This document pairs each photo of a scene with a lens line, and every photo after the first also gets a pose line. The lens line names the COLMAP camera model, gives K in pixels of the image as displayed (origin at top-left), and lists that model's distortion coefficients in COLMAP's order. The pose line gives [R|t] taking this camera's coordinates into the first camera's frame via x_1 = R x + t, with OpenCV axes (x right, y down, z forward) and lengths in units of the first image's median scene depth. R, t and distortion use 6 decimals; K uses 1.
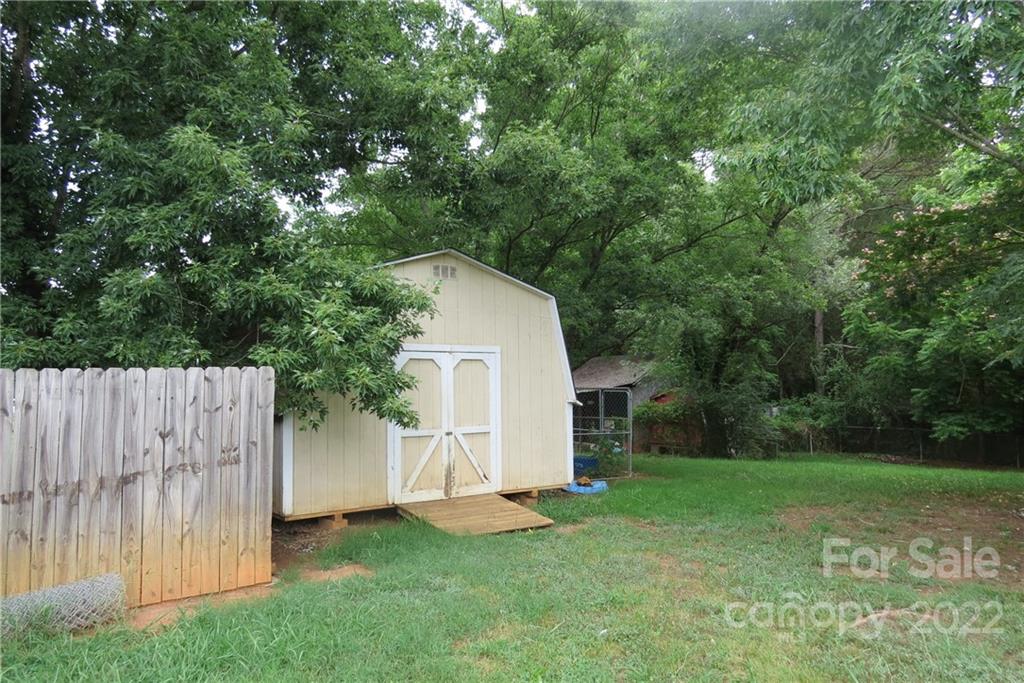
lens RADIAL K [[732.6, 0, 510.0], [0, 732.6, 341.8], [0, 0, 1]] dist [-0.026634, 0.012638]
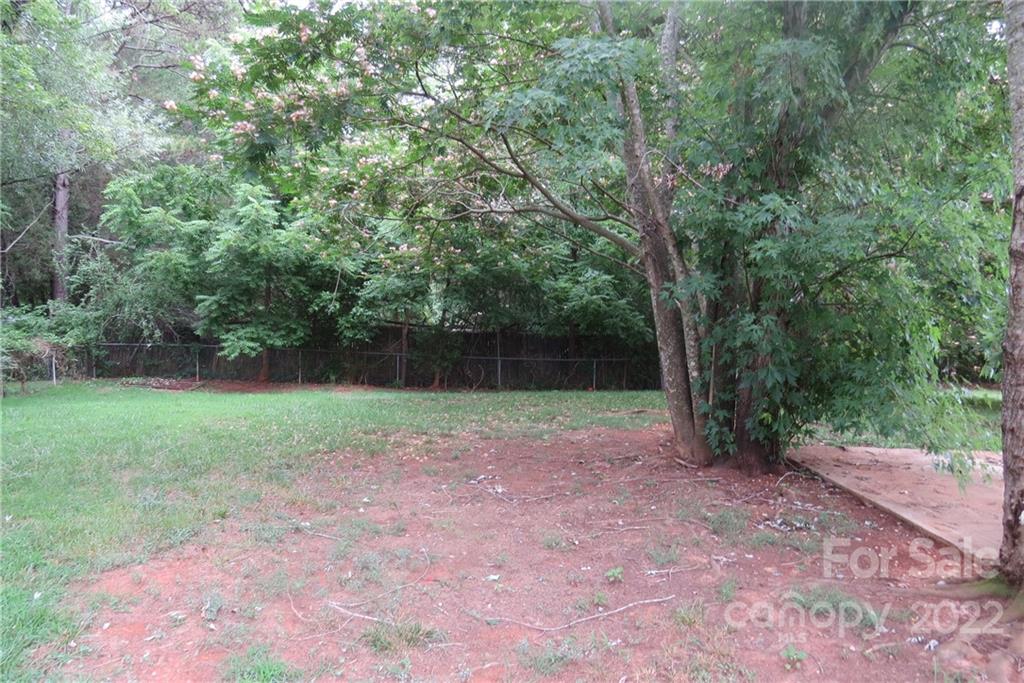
lens RADIAL K [[732.6, 0, 519.8], [0, 732.6, 338.8], [0, 0, 1]] dist [-0.026634, 0.012638]
pose [[0.550023, -0.025373, 0.834764, 0.079907], [-0.072632, 0.994298, 0.078079, 0.024110], [-0.831985, -0.103576, 0.545043, 0.266782]]
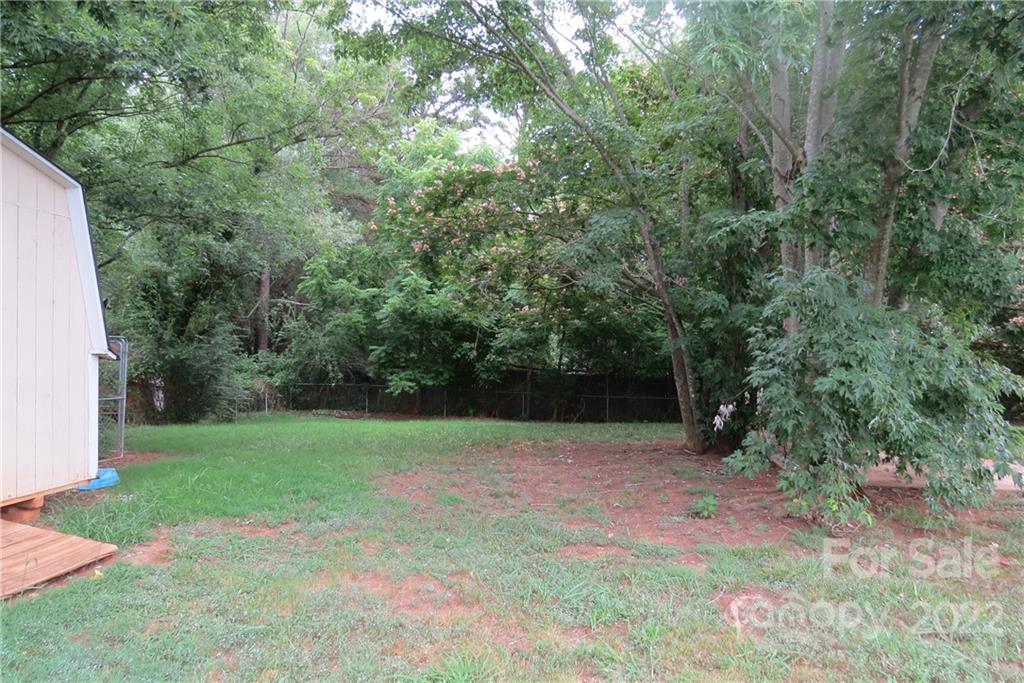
lens RADIAL K [[732.6, 0, 514.8], [0, 732.6, 340.6], [0, 0, 1]] dist [-0.026634, 0.012638]
pose [[0.695413, 0.019071, 0.718357, -0.053729], [-0.058966, 0.997791, 0.030594, 0.012875], [-0.716187, -0.063634, 0.695001, 0.127616]]
